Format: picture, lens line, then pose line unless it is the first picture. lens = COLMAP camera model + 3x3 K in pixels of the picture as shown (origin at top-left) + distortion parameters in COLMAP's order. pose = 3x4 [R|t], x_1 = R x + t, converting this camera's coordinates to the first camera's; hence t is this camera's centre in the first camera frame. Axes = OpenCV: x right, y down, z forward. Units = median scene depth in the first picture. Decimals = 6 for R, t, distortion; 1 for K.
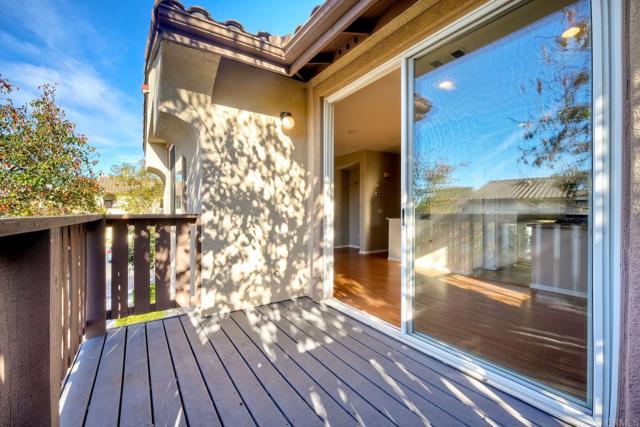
lens RADIAL K [[272.5, 0, 321.7], [0, 272.5, 207.8], [0, 0, 1]] dist [-0.001689, -0.000553]
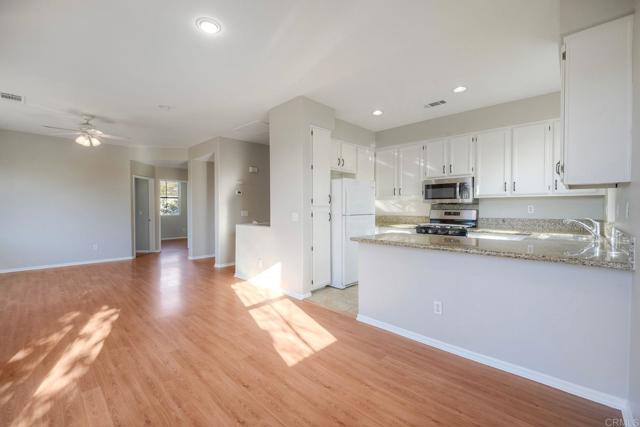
lens RADIAL K [[272.5, 0, 321.7], [0, 272.5, 207.8], [0, 0, 1]] dist [-0.001689, -0.000553]
pose [[0.977105, -0.003367, 0.212733, 0.845241], [0.000615, 0.999915, 0.012999, -0.050384], [-0.212759, -0.012570, 0.977024, 0.464045]]
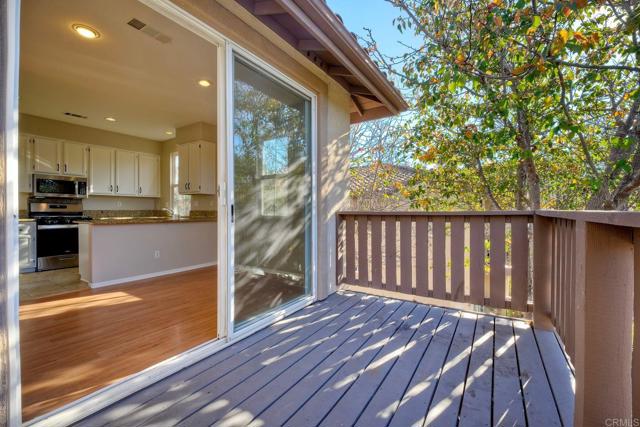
lens RADIAL K [[272.5, 0, 321.7], [0, 272.5, 207.8], [0, 0, 1]] dist [-0.001689, -0.000553]
pose [[-0.392791, 0.005836, 0.919609, -0.683798], [-0.014174, 0.999823, -0.012399, 0.020688], [-0.919518, -0.017905, -0.392639, 1.053036]]
